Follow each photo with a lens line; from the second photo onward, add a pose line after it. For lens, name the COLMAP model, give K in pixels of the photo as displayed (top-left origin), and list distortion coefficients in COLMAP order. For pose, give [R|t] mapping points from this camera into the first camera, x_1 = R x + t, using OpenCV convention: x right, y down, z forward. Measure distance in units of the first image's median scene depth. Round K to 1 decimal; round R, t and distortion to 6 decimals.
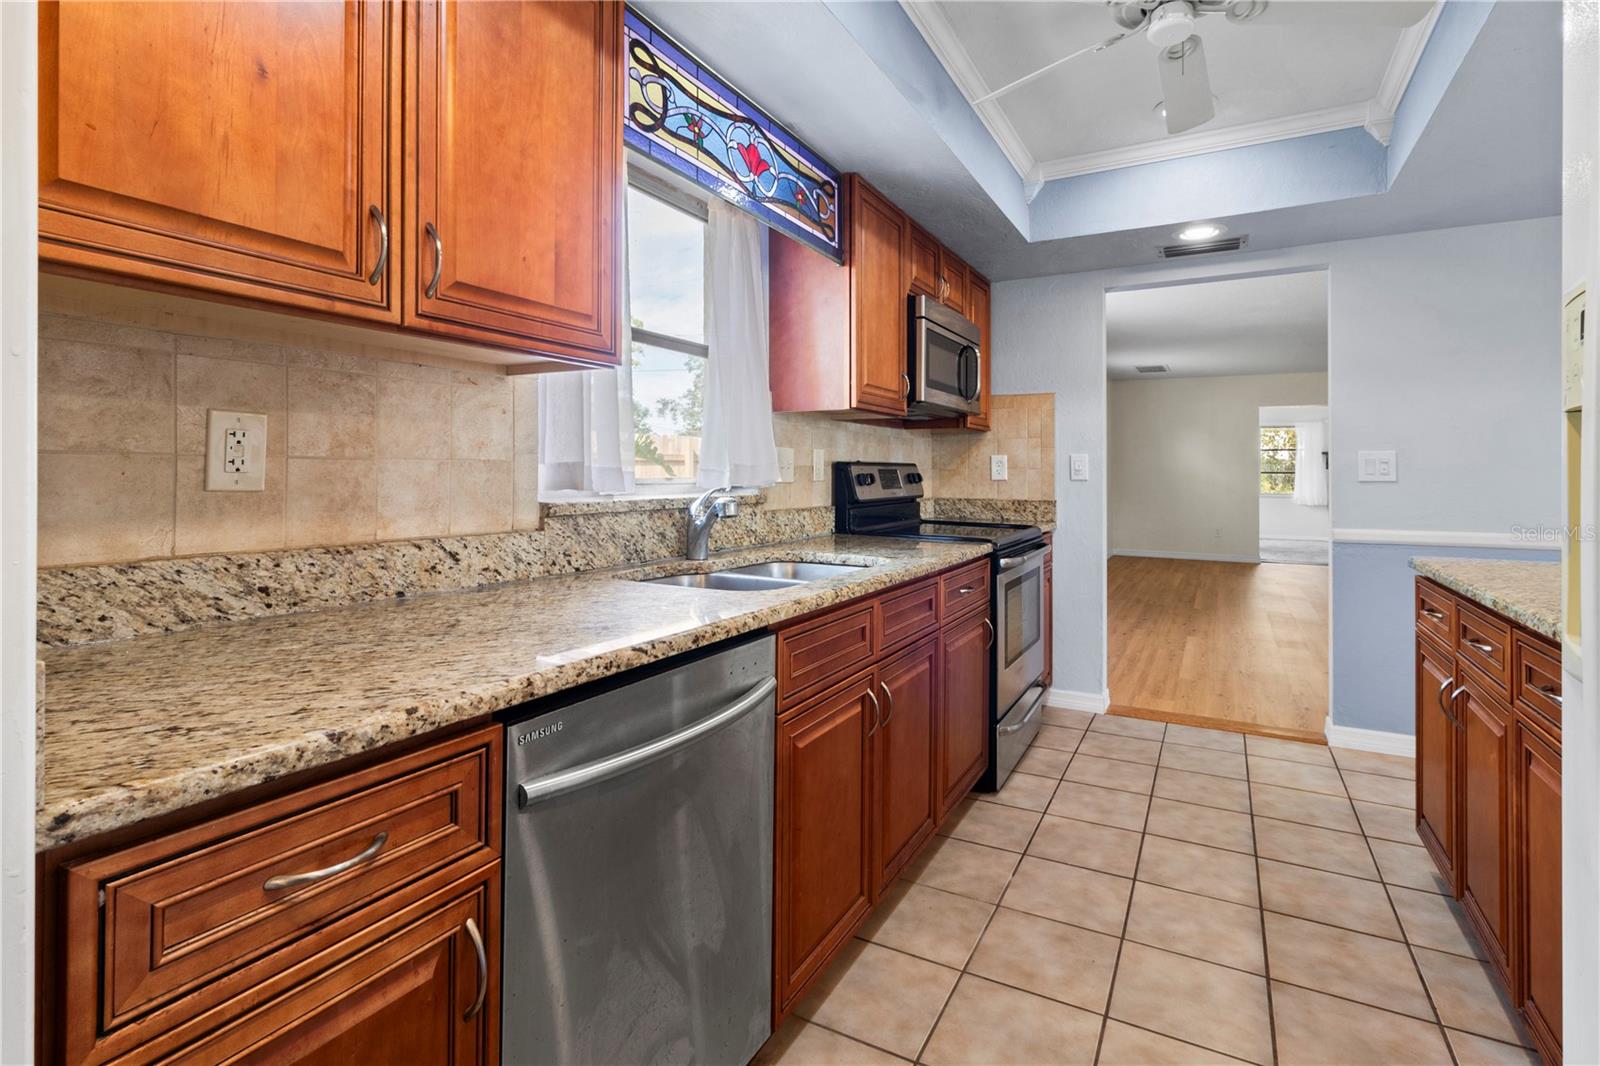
lens RADIAL K [[761.3, 0, 819.5], [0, 761.3, 456.7], [0, 0, 1]] dist [0.002654, -0.000230]
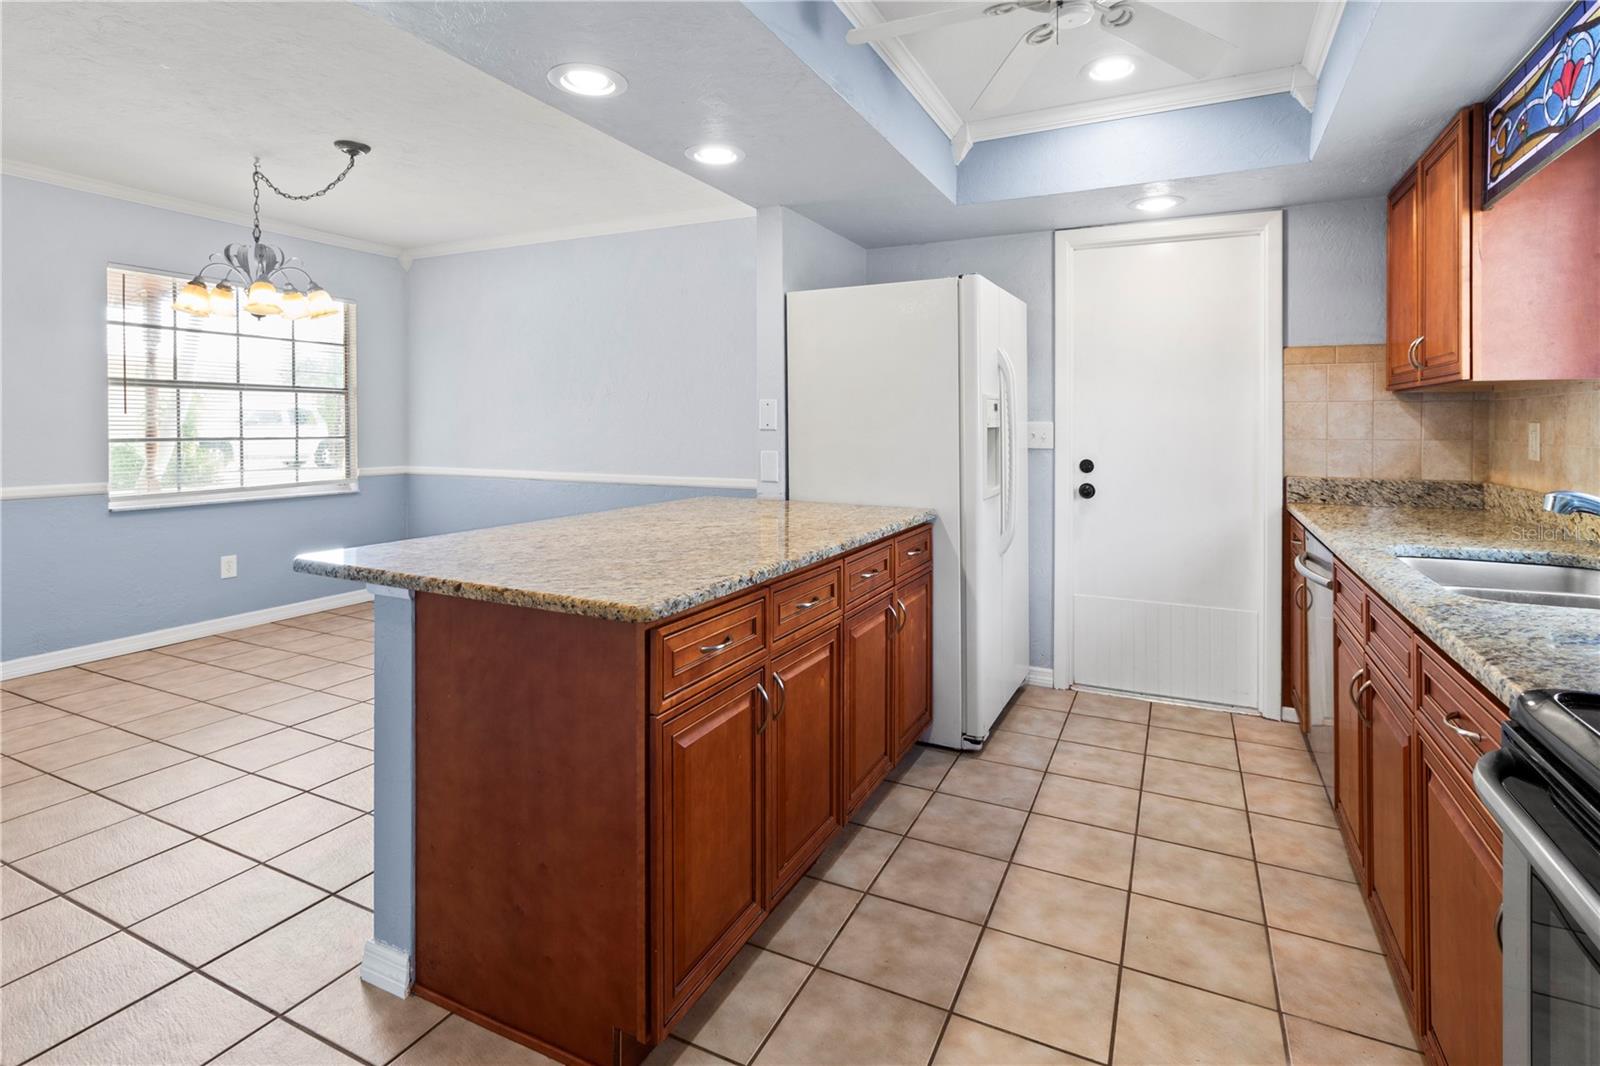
lens RADIAL K [[775.7, 0, 809.9], [0, 775.7, 427.9], [0, 0, 1]] dist [0.003151, -0.000694]
pose [[-0.999318, -0.007066, -0.036249, 0.858383], [-0.006412, 0.999815, -0.018135, 0.004538], [0.036371, -0.017890, -0.999178, 2.048070]]
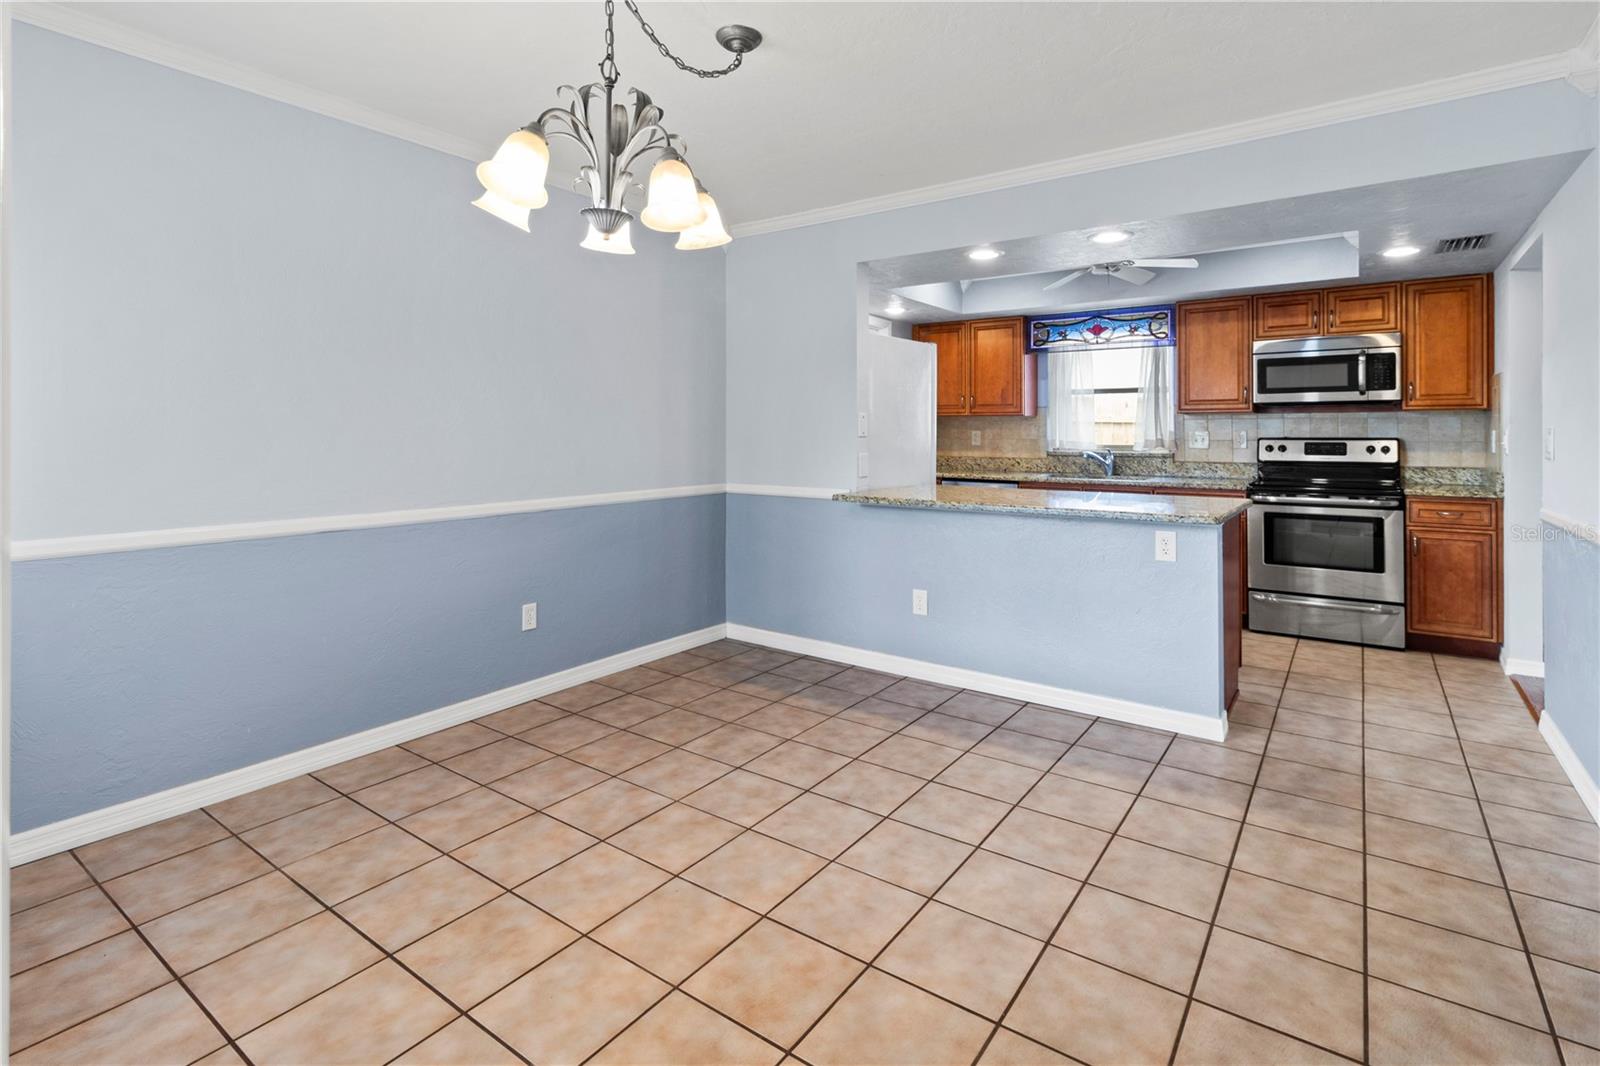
lens RADIAL K [[775.7, 0, 809.9], [0, 775.7, 427.9], [0, 0, 1]] dist [0.003151, -0.000694]
pose [[-0.127853, -0.011684, -0.991724, 3.227114], [0.017488, 0.999749, -0.014033, -0.014978], [0.991639, -0.019137, -0.127616, 0.366247]]
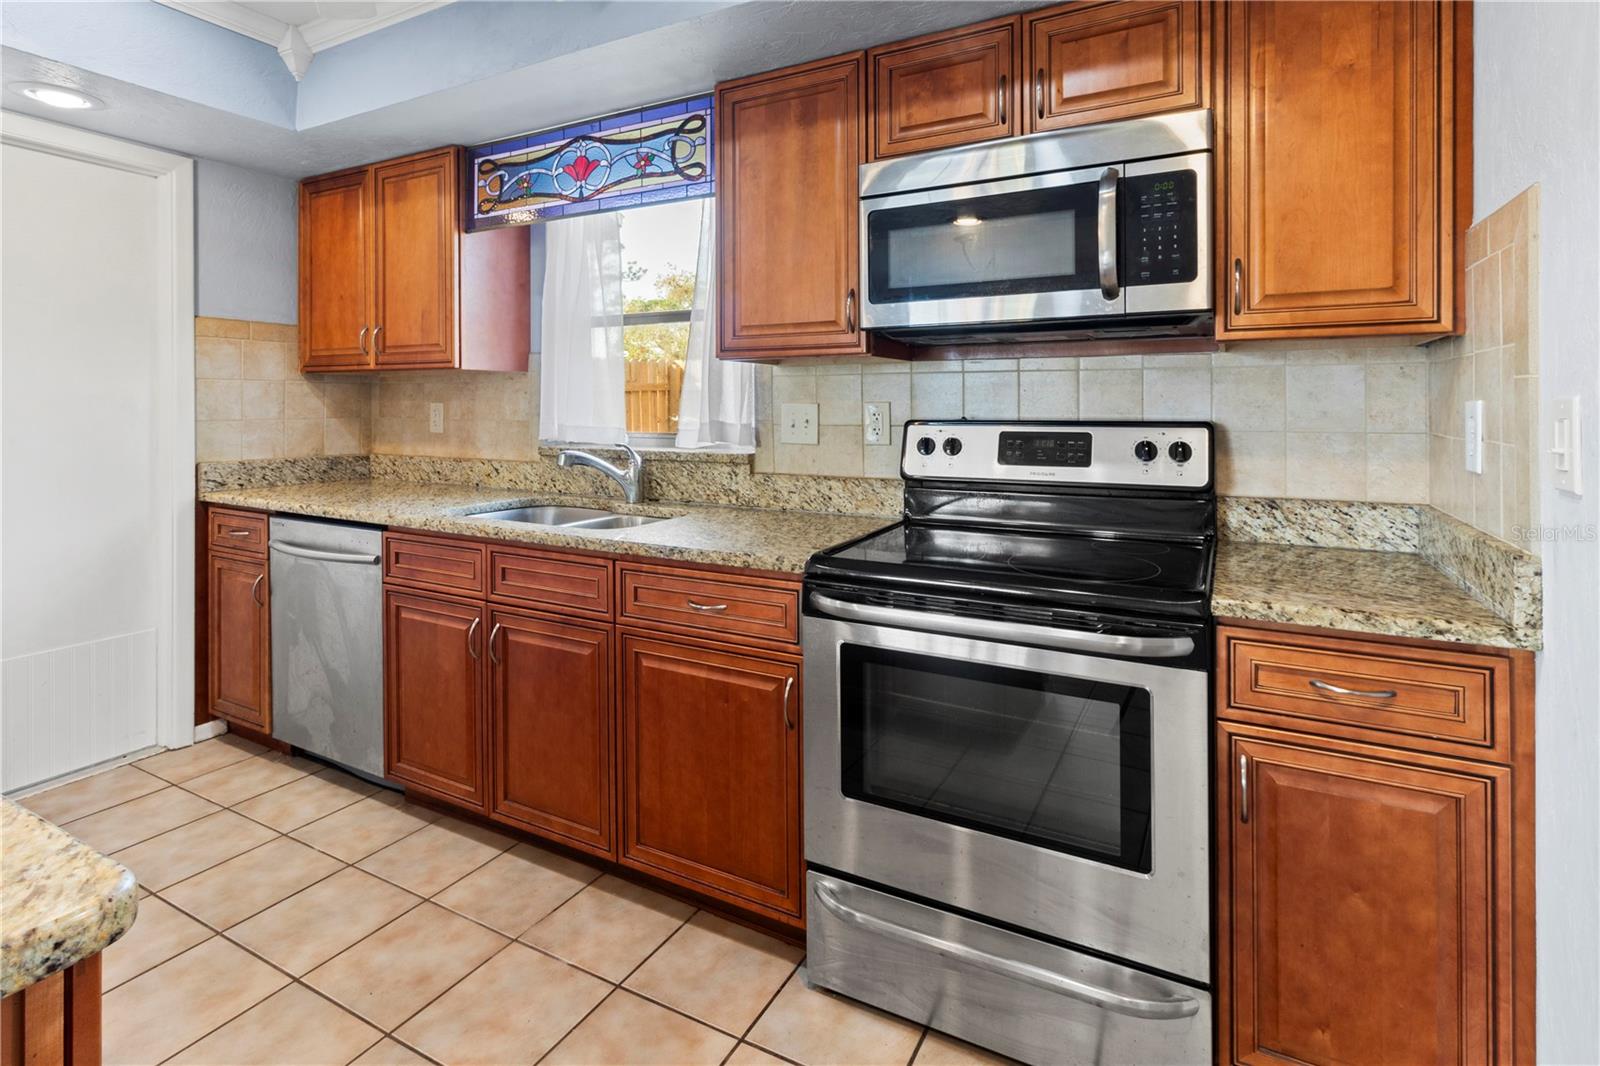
lens RADIAL K [[780.0, 0, 810.0], [0, 780.0, 400.9], [0, 0, 1]] dist [0.001391, -0.000703]
pose [[0.000919, -0.009737, -0.999952, 1.286046], [0.019940, 0.999754, -0.009717, -0.009302], [0.999801, -0.019931, 0.001113, 1.537083]]
